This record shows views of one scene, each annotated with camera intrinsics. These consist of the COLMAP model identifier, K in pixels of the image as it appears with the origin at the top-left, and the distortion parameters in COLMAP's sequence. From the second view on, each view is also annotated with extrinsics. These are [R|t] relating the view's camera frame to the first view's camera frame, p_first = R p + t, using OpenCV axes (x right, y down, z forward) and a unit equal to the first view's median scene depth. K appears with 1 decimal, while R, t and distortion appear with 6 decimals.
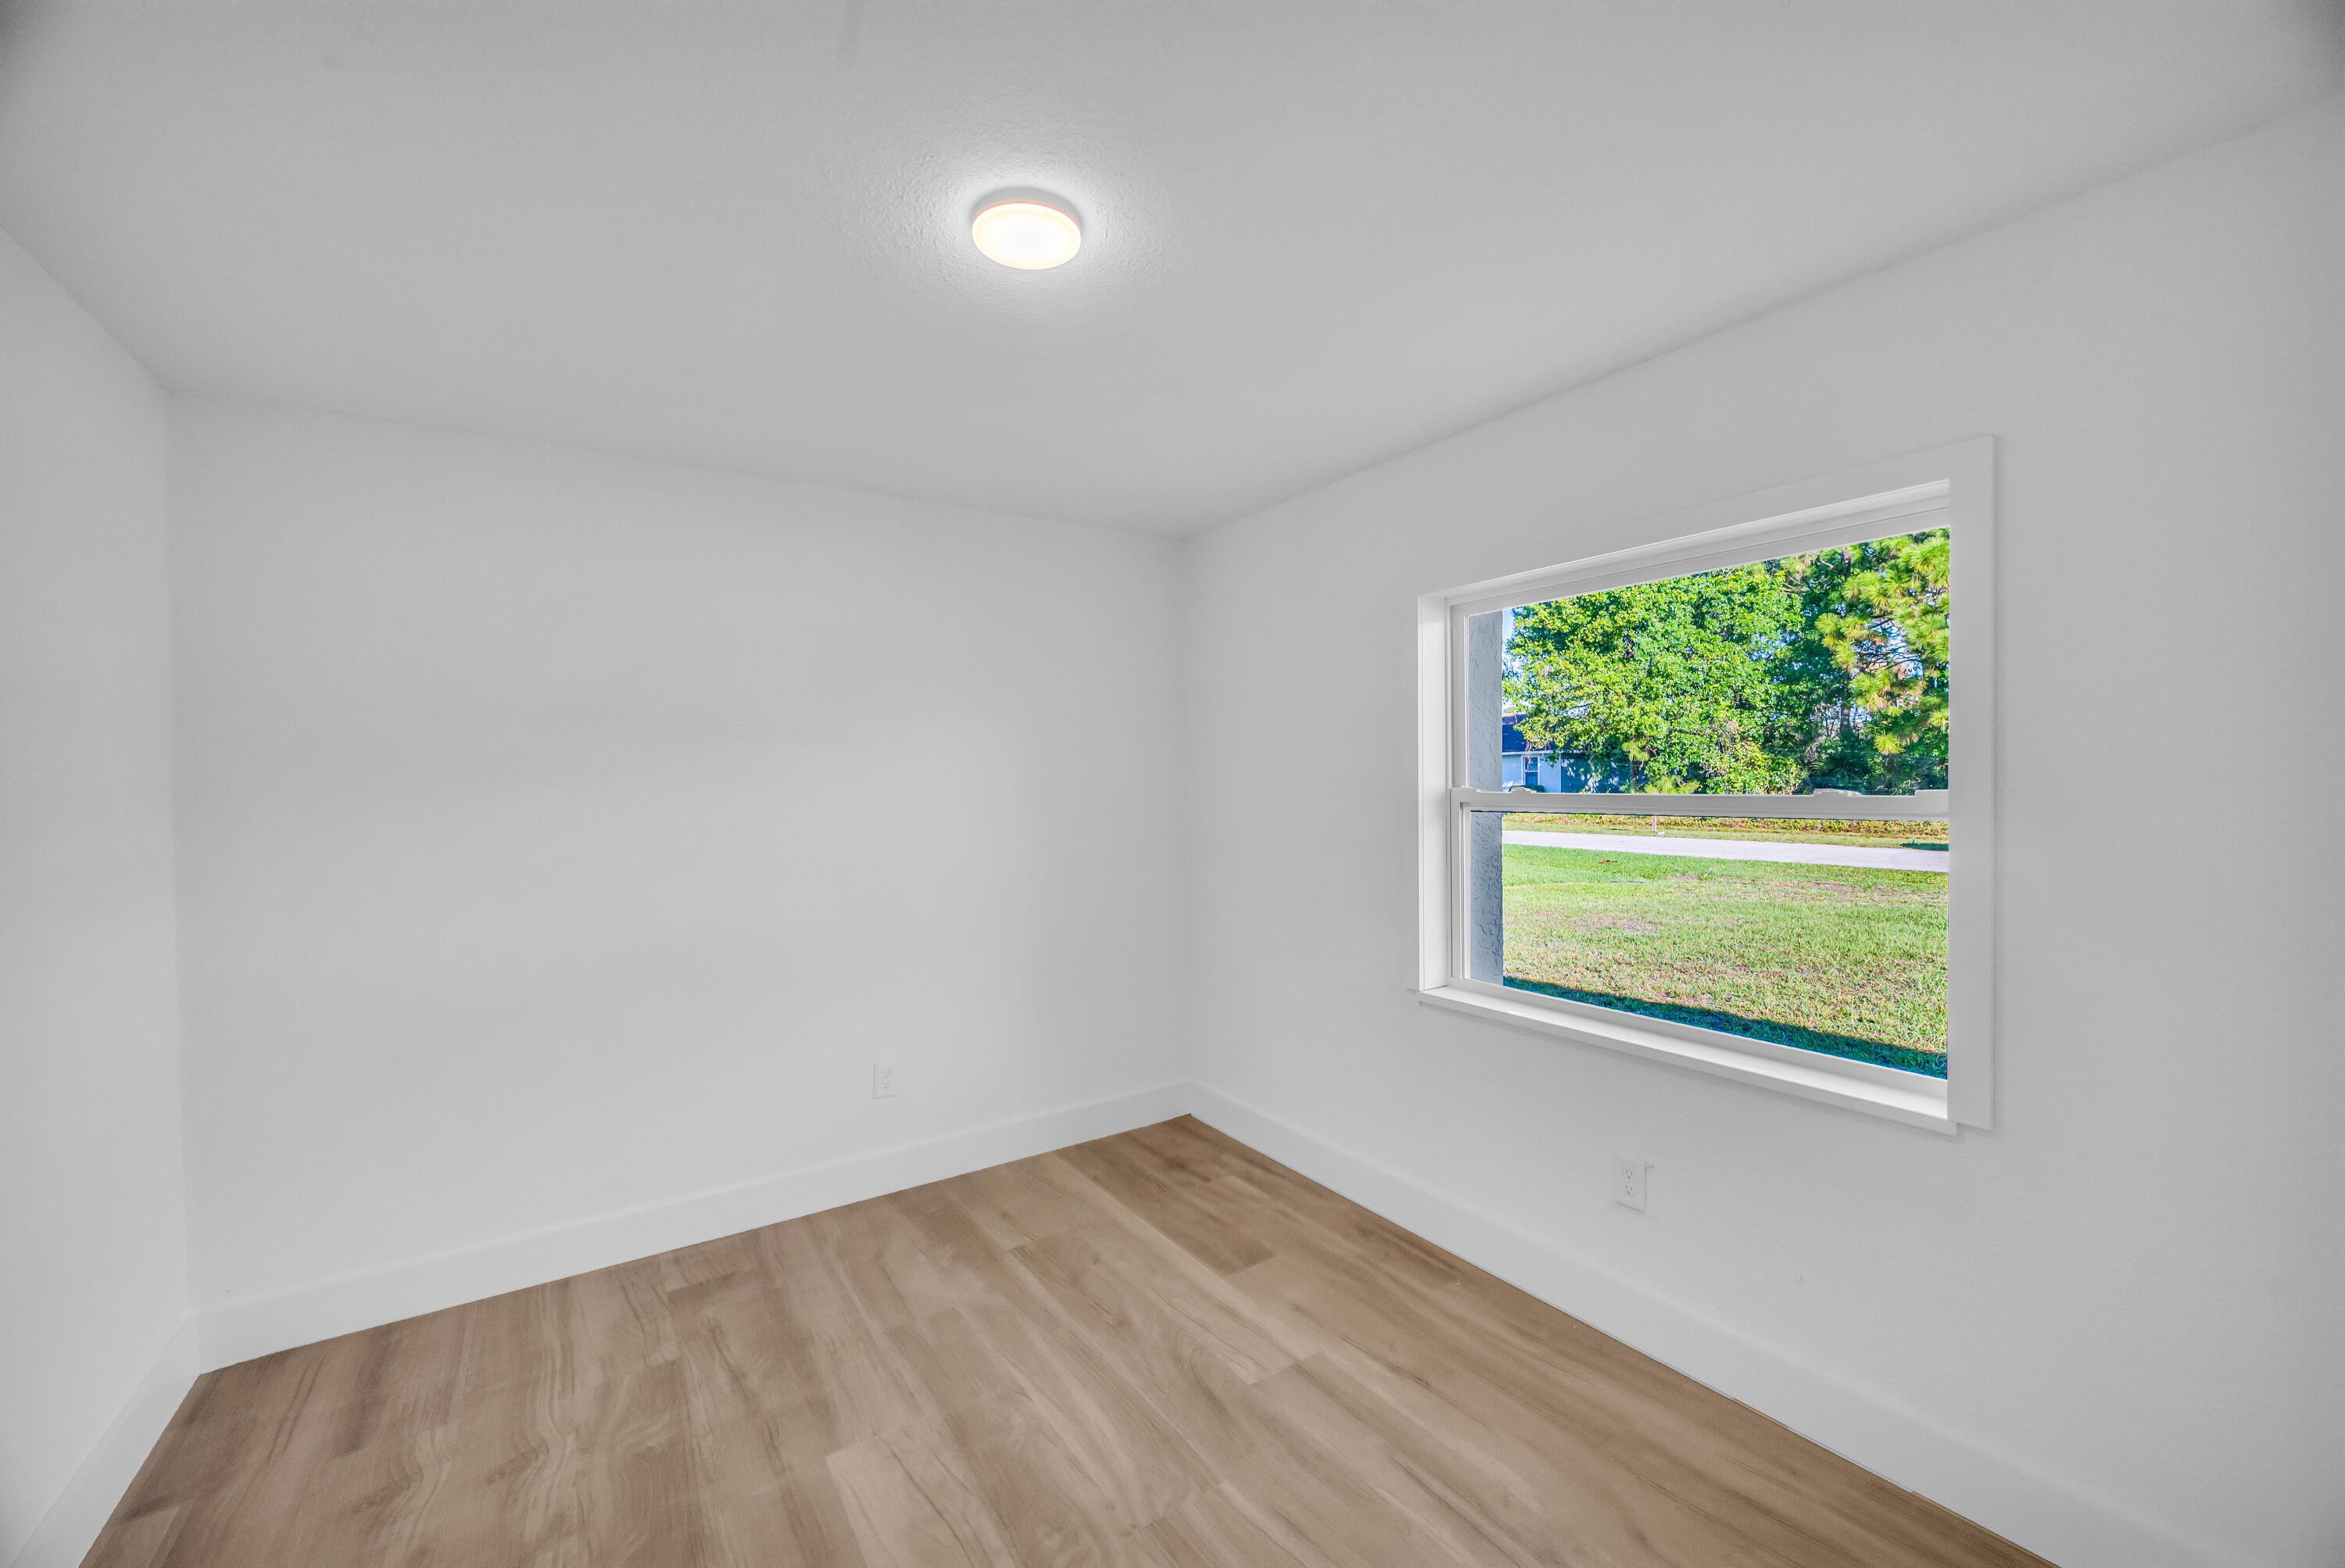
lens RADIAL K [[930.4, 0, 1177.4], [0, 930.4, 791.5], [0, 0, 1]] dist [-0.000931, -0.000093]
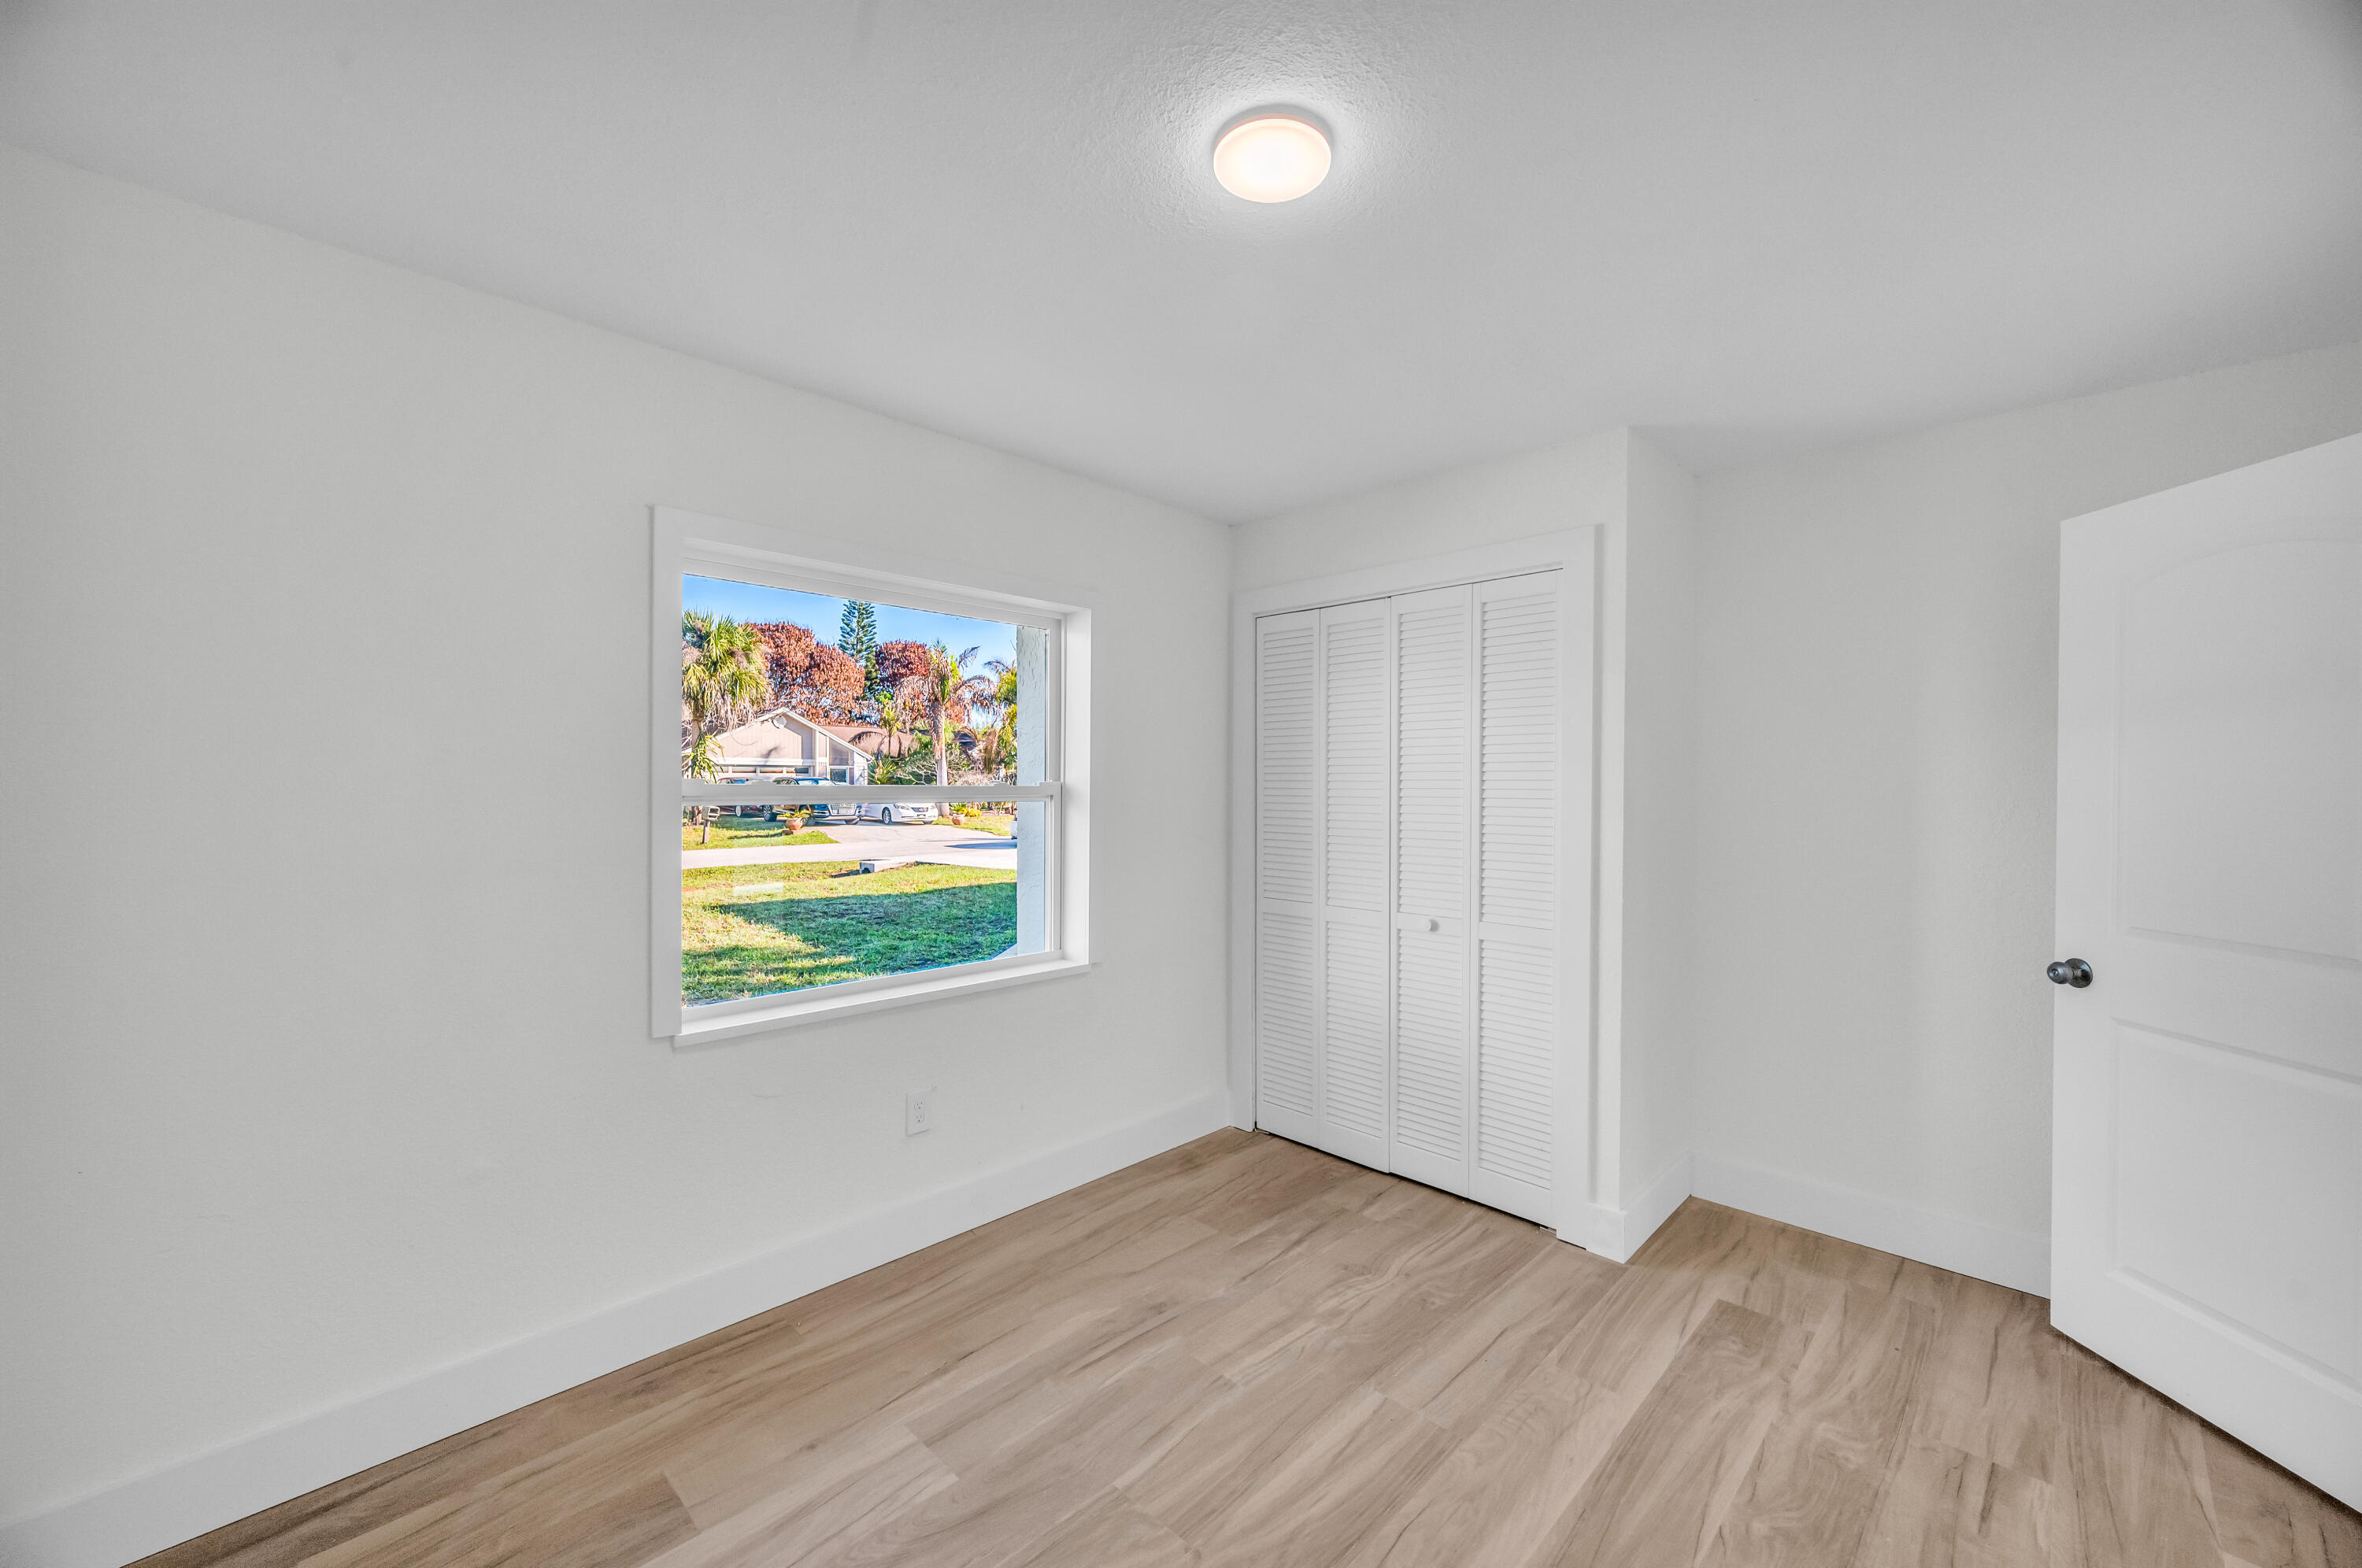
lens RADIAL K [[924.1, 0, 1181.4], [0, 924.1, 789.4], [0, 0, 1]] dist [-0.002190, -0.000358]
pose [[-0.206199, 0.000922, 0.978510, -0.739173], [0.013305, 0.999910, 0.001862, 0.007323], [-0.978420, 0.013403, -0.206192, 0.905518]]
